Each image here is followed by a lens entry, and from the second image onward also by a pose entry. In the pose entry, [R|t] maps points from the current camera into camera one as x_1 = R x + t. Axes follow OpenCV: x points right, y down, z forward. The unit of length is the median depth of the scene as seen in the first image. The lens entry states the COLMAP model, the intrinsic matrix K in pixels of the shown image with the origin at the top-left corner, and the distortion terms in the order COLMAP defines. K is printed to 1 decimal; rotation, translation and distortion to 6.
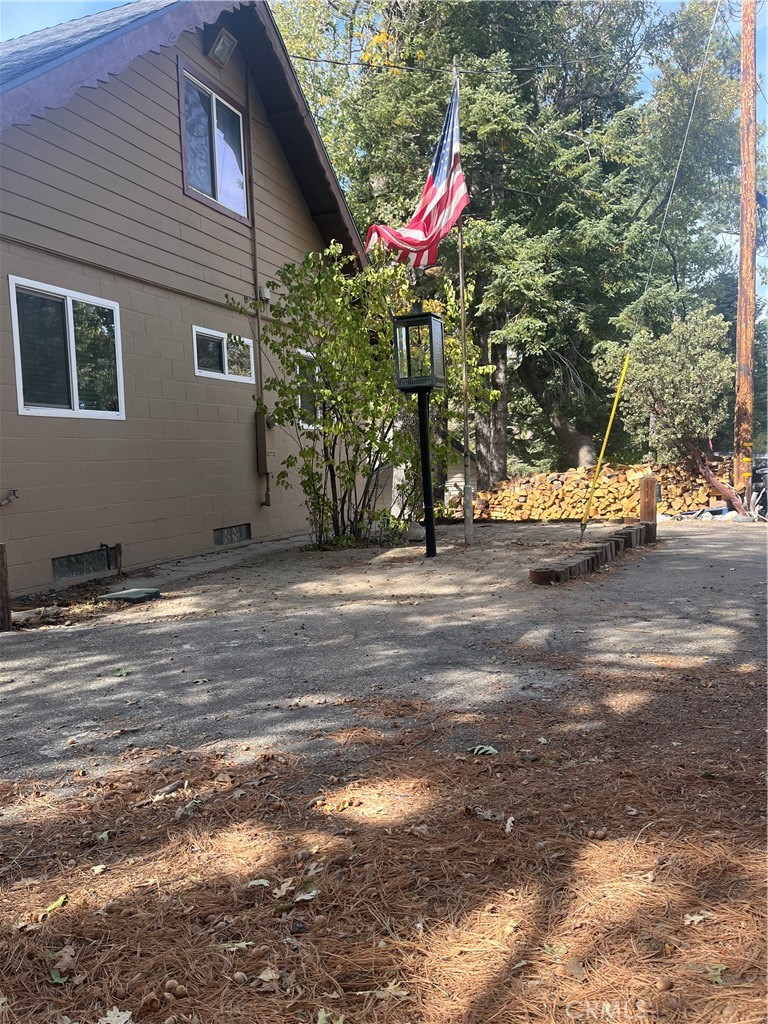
lens RADIAL K [[769.9, 0, 384.0], [0, 769.9, 512.0], [0, 0, 1]] dist [0.050940, -0.065622]
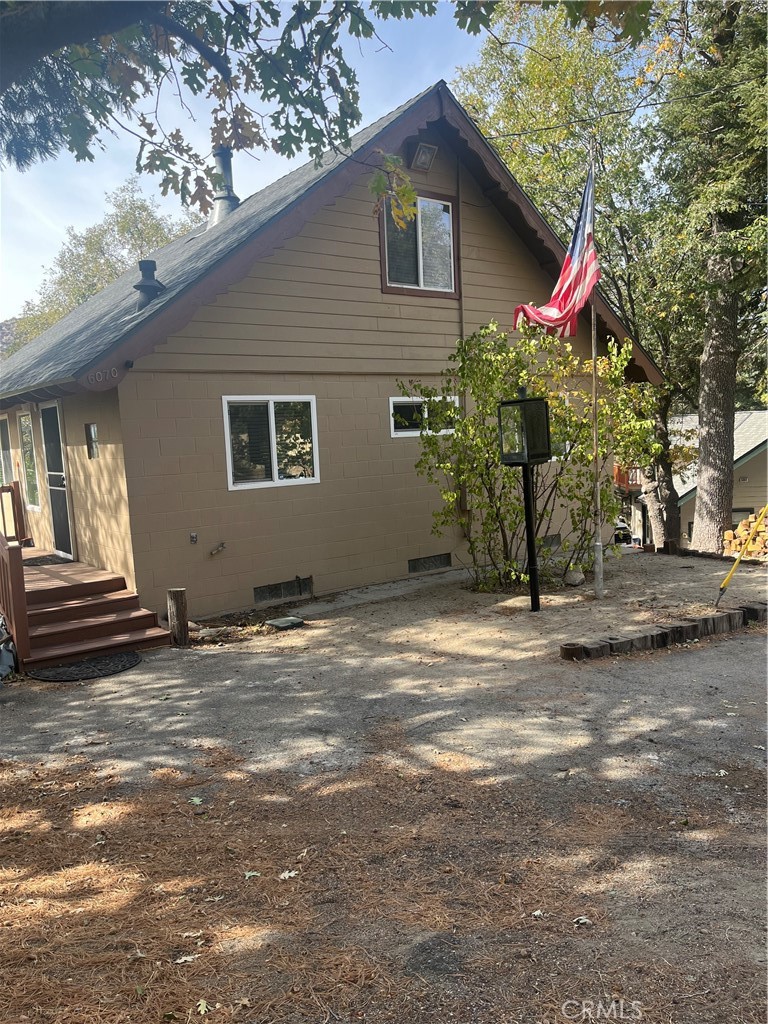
lens RADIAL K [[769.9, 0, 384.0], [0, 769.9, 512.0], [0, 0, 1]] dist [0.050940, -0.065622]
pose [[0.849870, 0.043778, -0.525171, 0.512963], [-0.016717, 0.998282, 0.056164, -0.162083], [0.526727, -0.038953, 0.849141, -0.077175]]
